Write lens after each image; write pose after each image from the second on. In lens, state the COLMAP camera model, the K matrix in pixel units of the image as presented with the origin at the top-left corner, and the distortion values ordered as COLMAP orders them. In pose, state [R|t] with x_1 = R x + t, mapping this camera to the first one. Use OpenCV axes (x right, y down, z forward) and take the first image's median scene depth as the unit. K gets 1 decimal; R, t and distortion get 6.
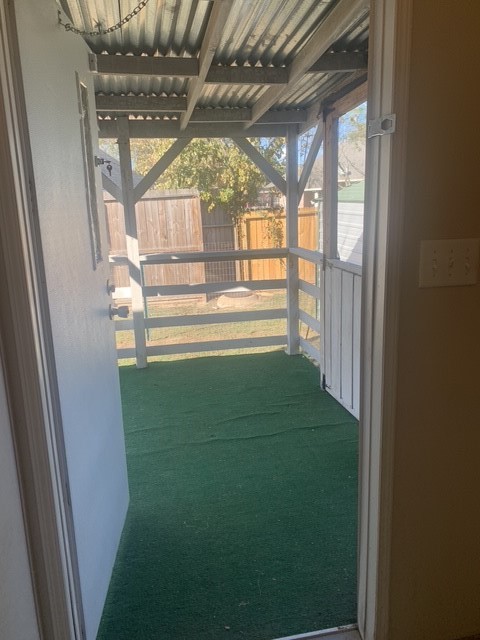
lens RADIAL K [[491.1, 0, 232.3], [0, 491.1, 316.2], [0, 0, 1]] dist [0.014794, -0.003881]
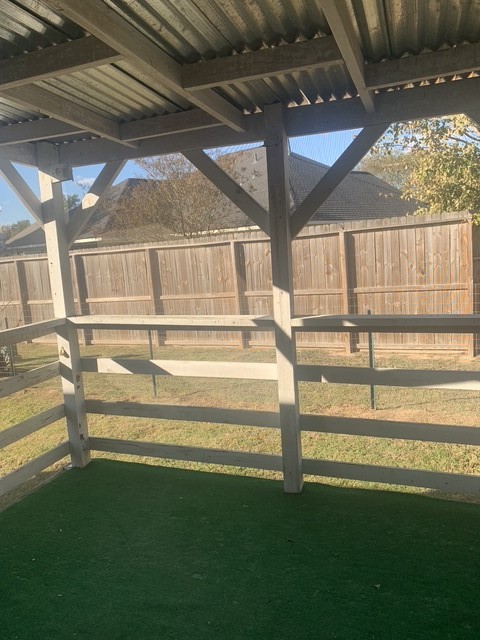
lens RADIAL K [[491.1, 0, 232.3], [0, 491.1, 316.2], [0, 0, 1]] dist [0.014794, -0.003881]
pose [[0.848998, 0.052683, -0.525764, 0.076599], [-0.082705, 0.996002, -0.033749, -0.090605], [0.521884, 0.072136, 0.849961, 0.385375]]
